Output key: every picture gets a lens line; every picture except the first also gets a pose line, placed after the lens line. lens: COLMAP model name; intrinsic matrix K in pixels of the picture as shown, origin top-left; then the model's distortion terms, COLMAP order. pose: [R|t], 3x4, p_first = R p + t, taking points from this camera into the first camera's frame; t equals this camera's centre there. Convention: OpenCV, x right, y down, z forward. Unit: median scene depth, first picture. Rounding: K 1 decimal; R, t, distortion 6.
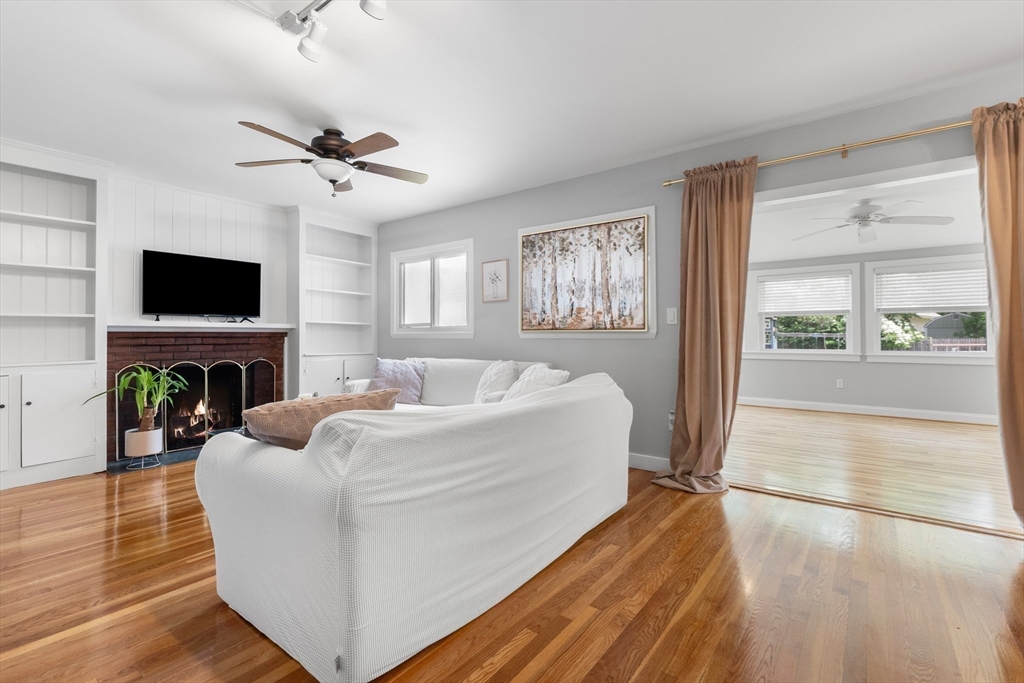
lens RADIAL K [[466.8, 0, 514.3], [0, 466.8, 338.6], [0, 0, 1]] dist [-0.001432, 0.000158]
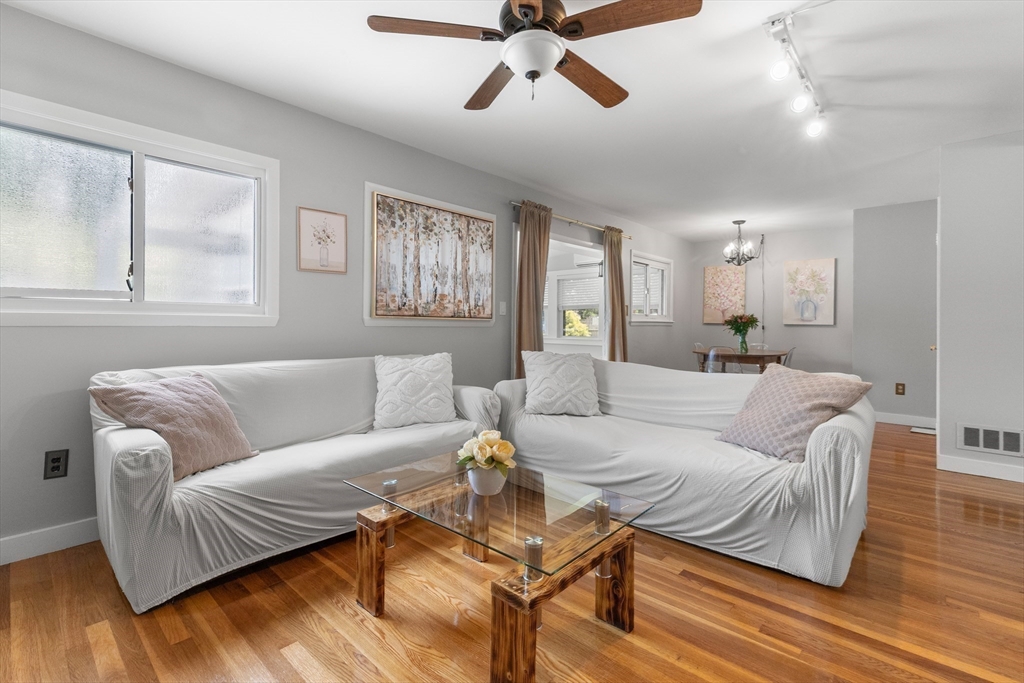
lens RADIAL K [[466.8, 0, 514.5], [0, 466.8, 332.0], [0, 0, 1]] dist [-0.001432, 0.000158]
pose [[0.076424, -0.011420, 0.997010, -0.791337], [-0.000828, 0.999933, 0.011517, 0.000038], [-0.997075, -0.001706, 0.076409, 0.766670]]
